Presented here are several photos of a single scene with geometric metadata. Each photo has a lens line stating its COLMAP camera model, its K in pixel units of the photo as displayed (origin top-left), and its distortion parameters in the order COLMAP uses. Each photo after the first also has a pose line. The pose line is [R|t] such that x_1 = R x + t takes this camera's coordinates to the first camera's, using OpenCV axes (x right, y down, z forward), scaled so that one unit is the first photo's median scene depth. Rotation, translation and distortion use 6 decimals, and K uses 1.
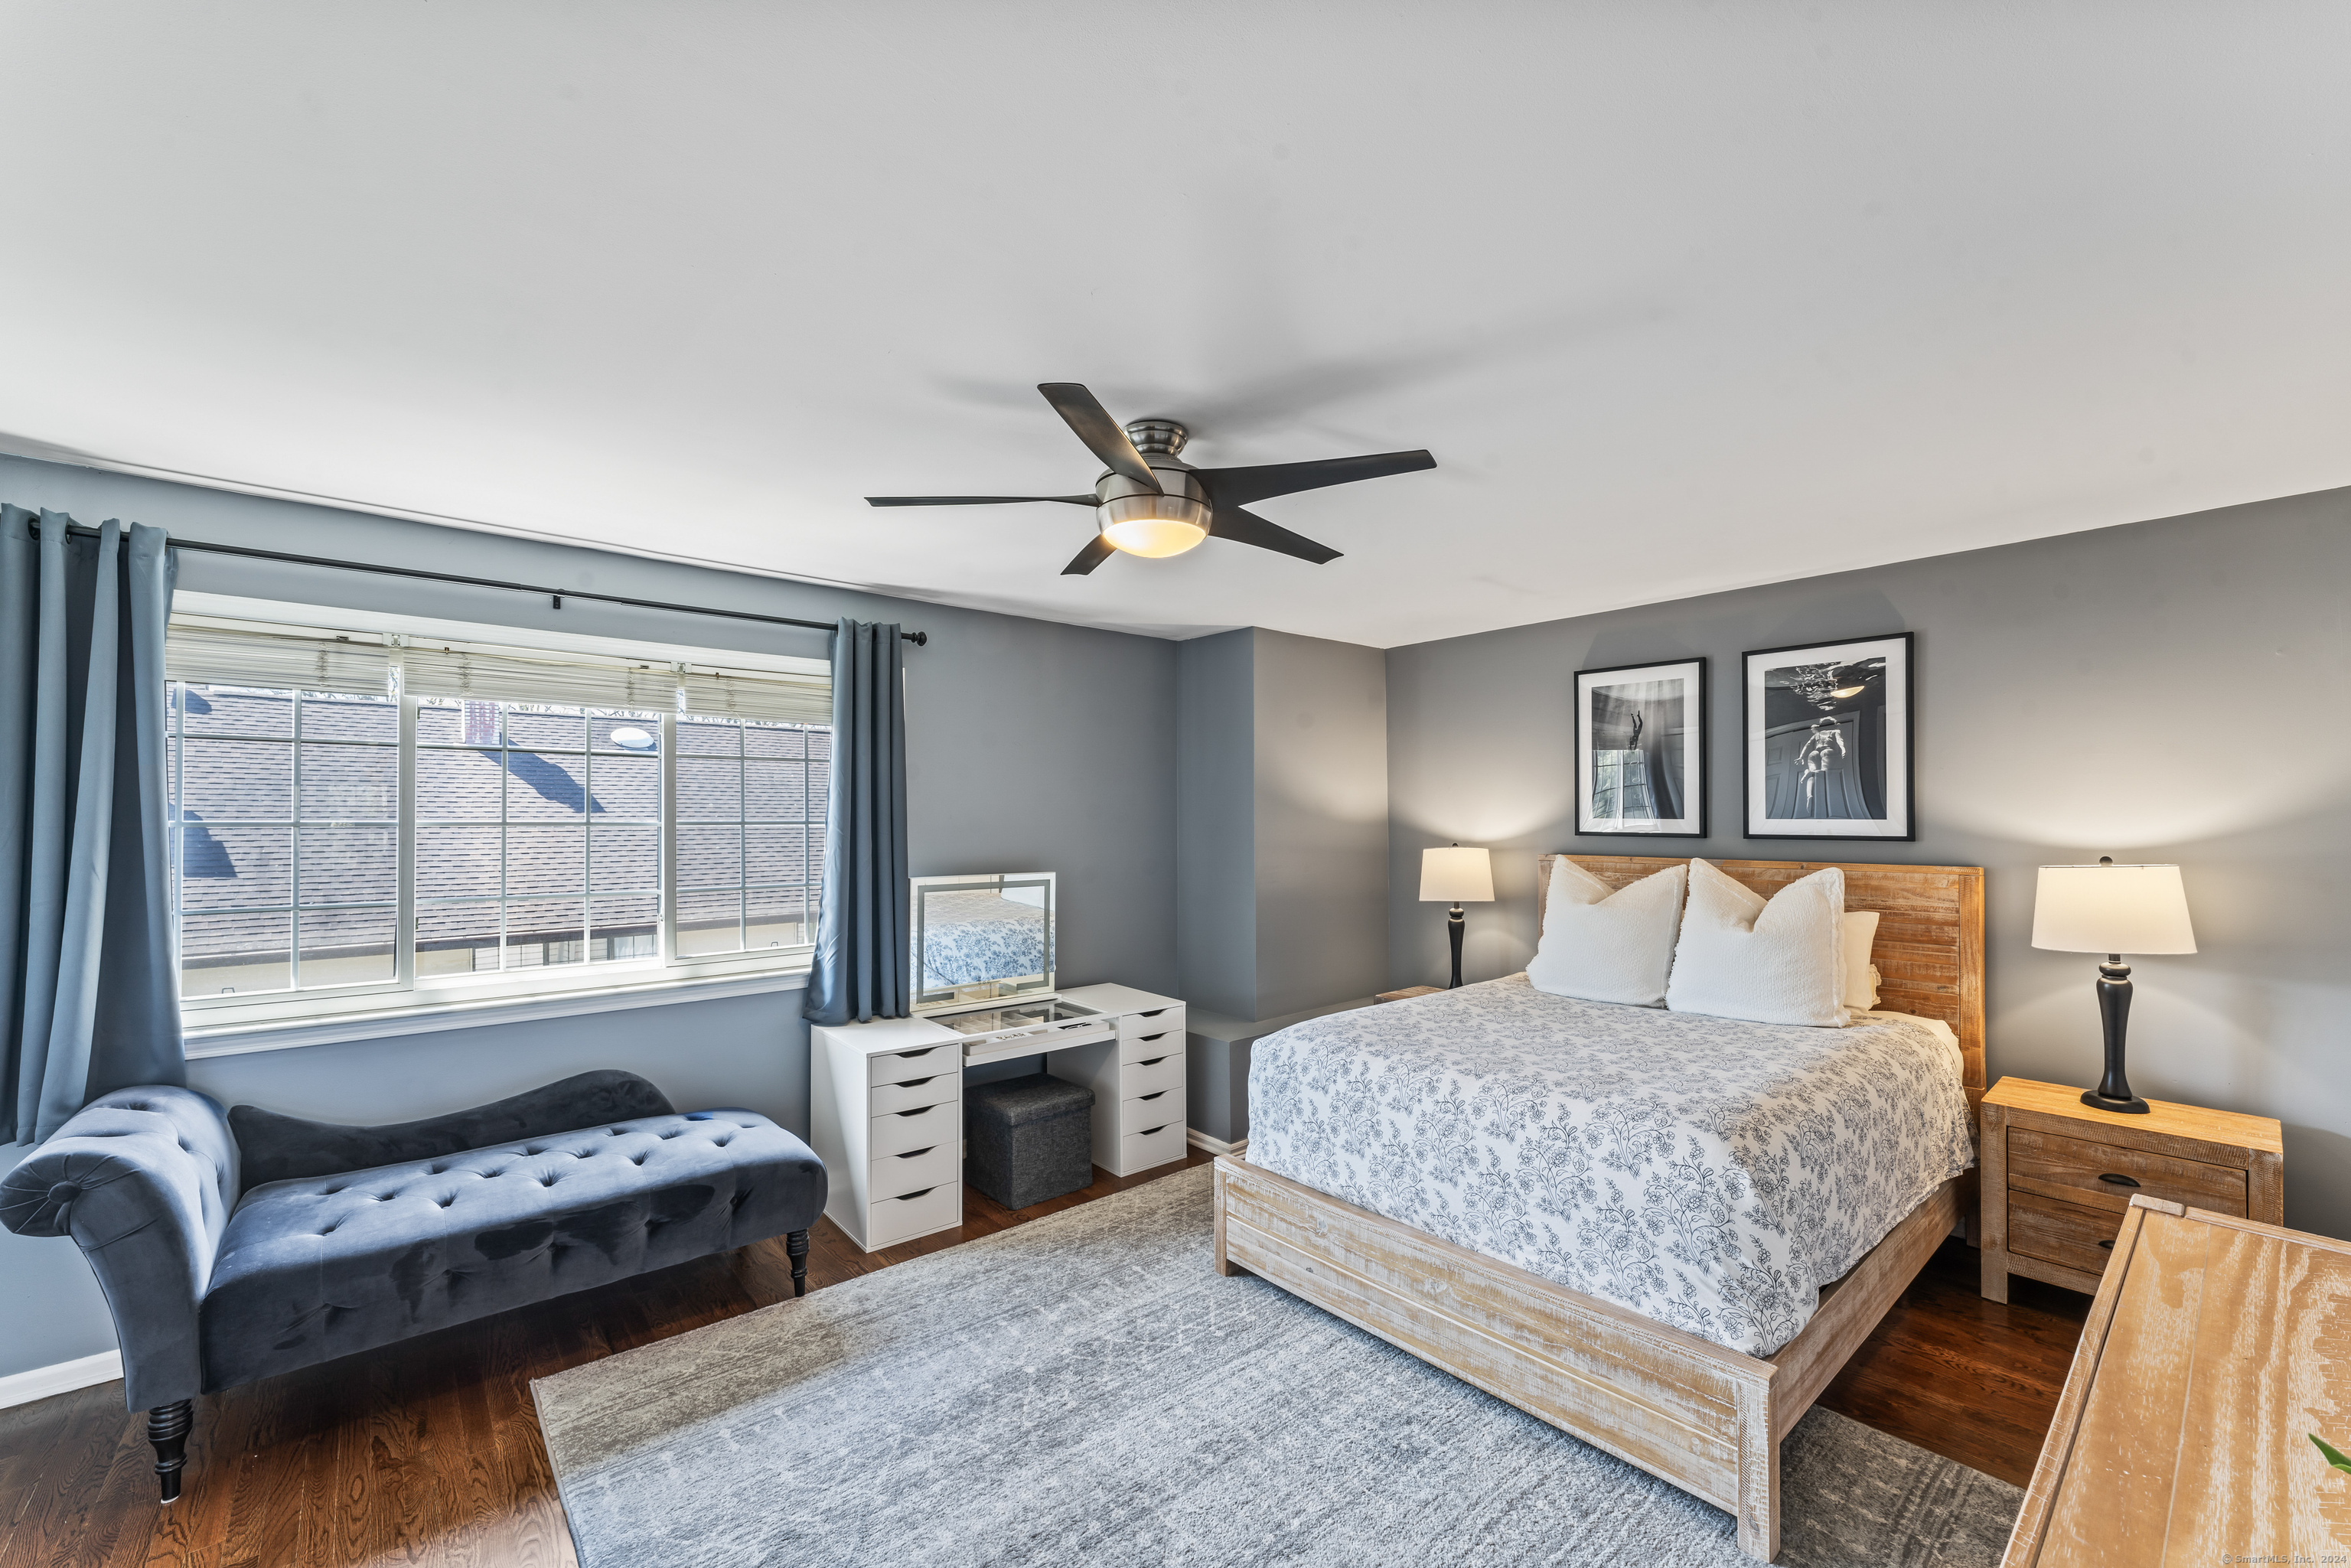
lens RADIAL K [[939.2, 0, 1161.7], [0, 939.2, 800.3], [0, 0, 1]] dist [0.000992, -0.000924]
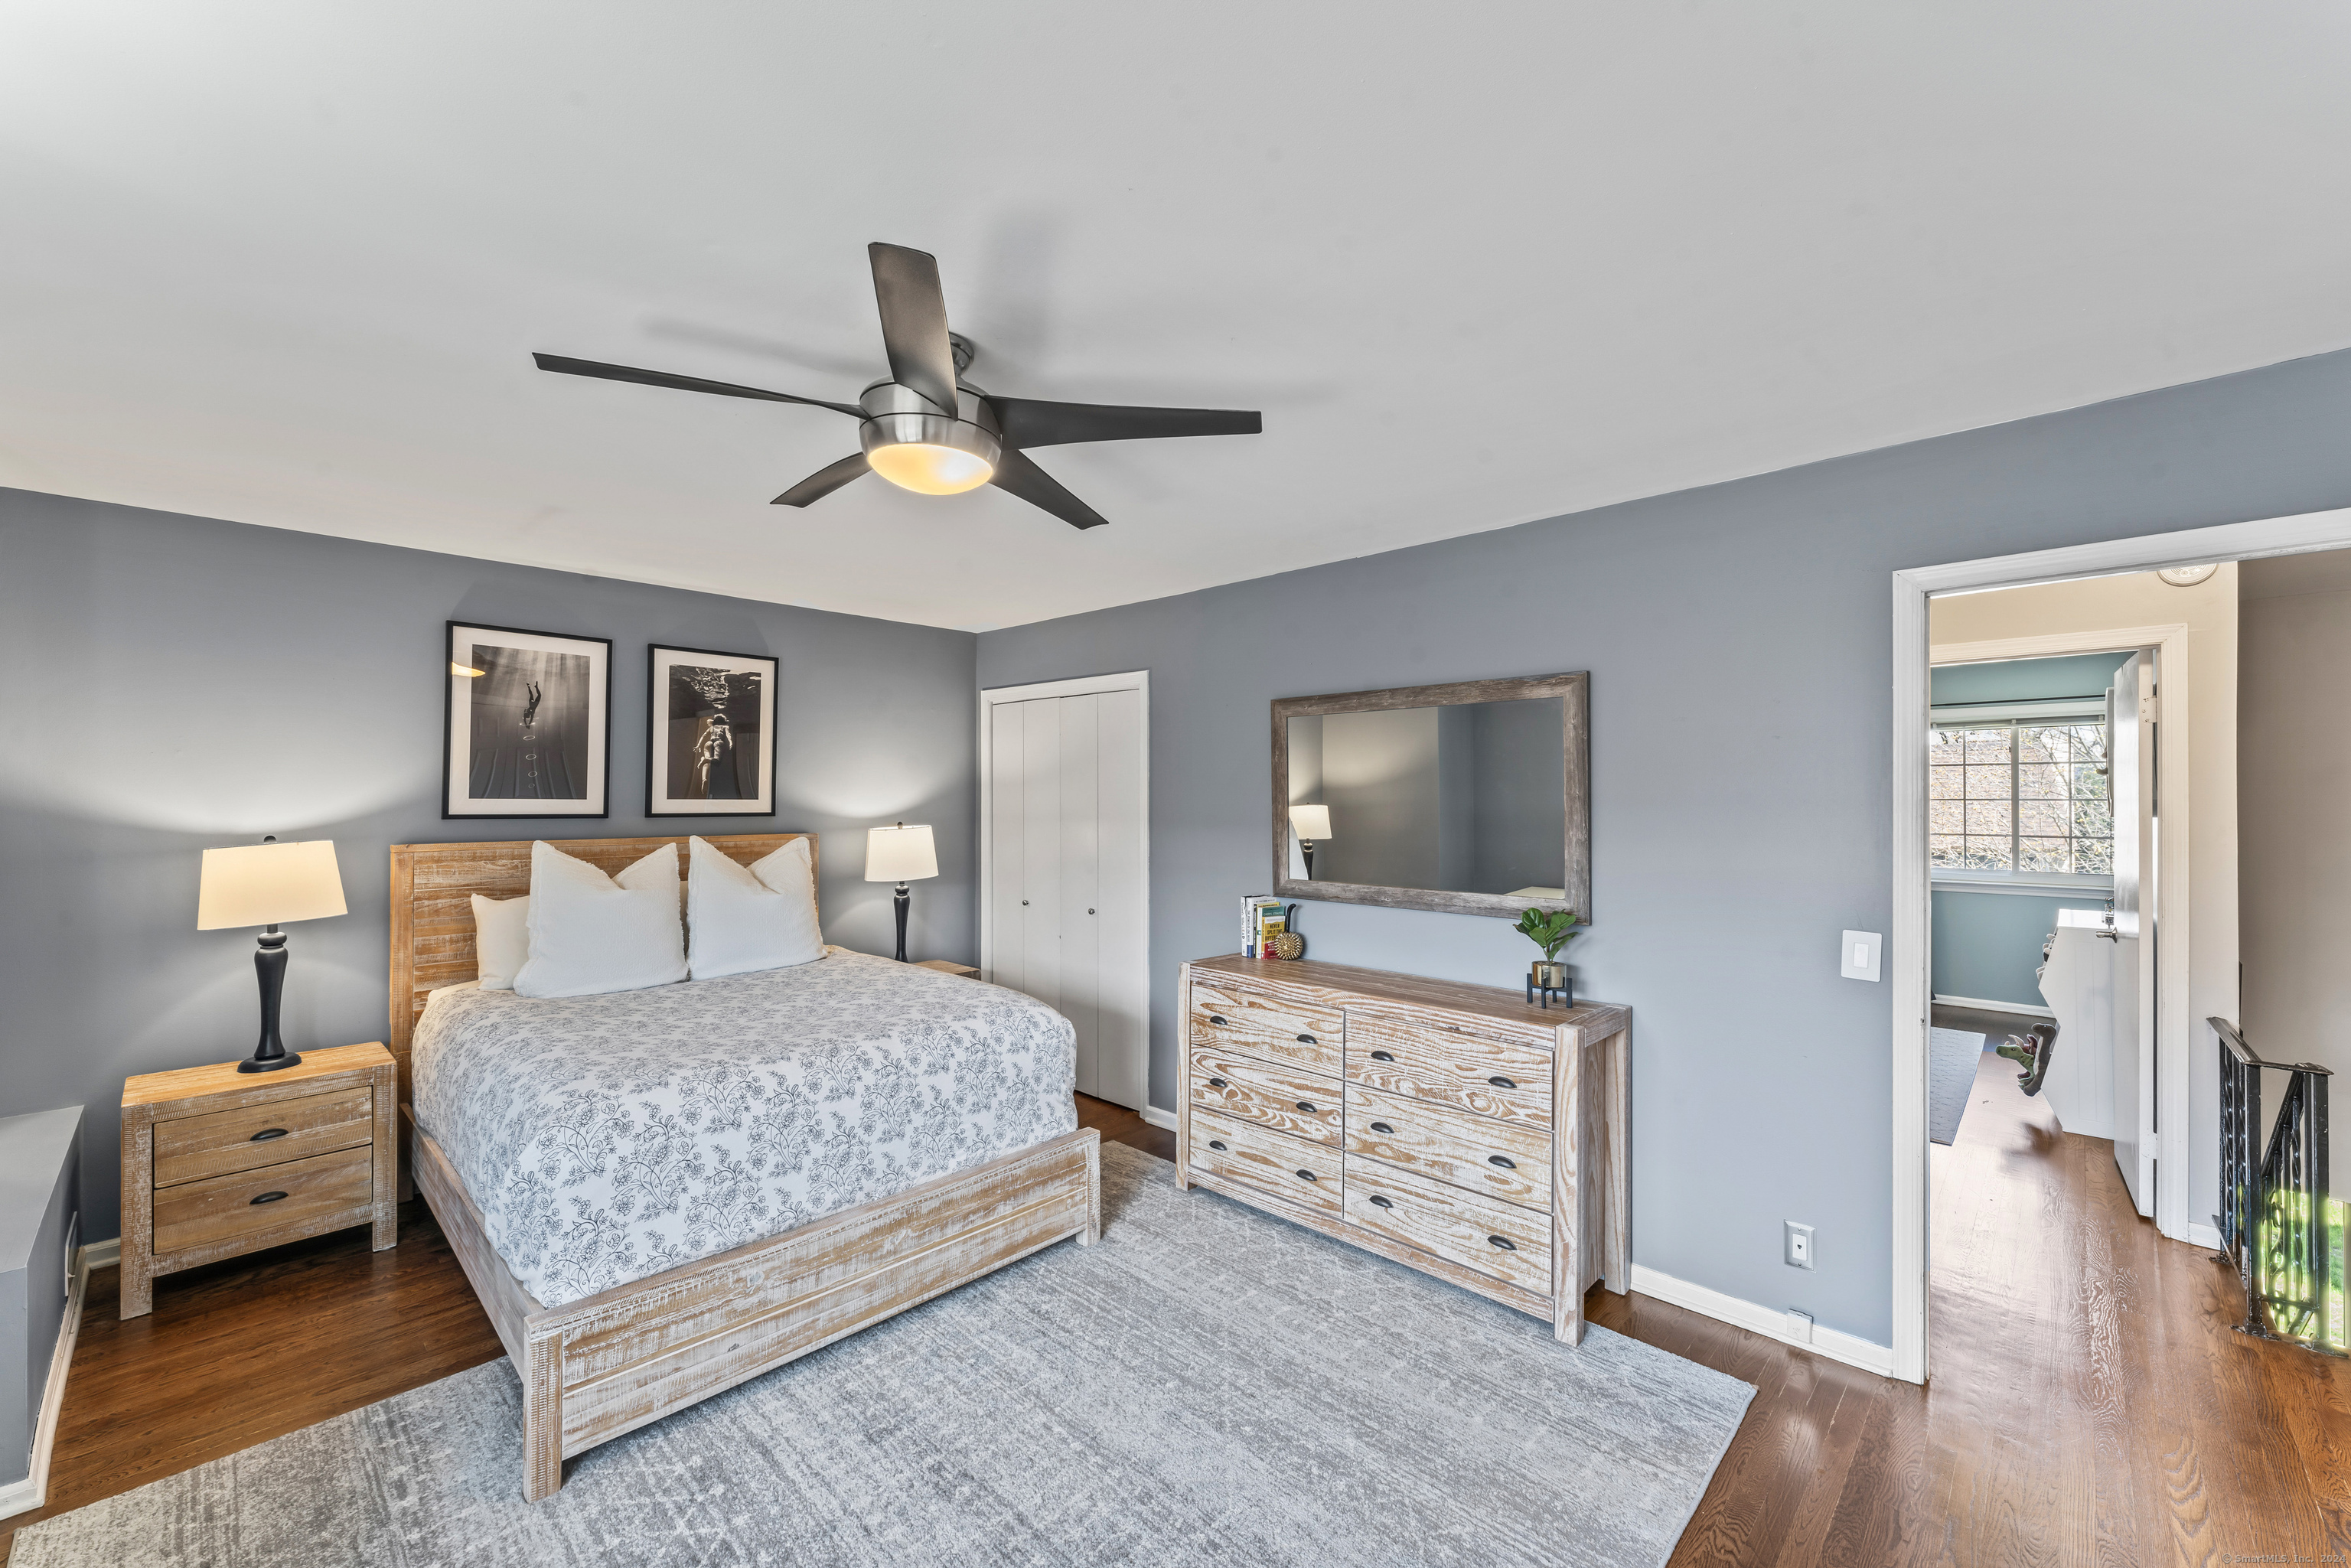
lens RADIAL K [[939.2, 0, 1161.8], [0, 939.2, 790.8], [0, 0, 1]] dist [0.000992, -0.000924]
pose [[-0.100377, 0.005466, 0.994934, -0.545285], [-0.021678, 0.999736, -0.007680, 0.006663], [-0.994713, -0.022339, -0.100232, 0.555506]]
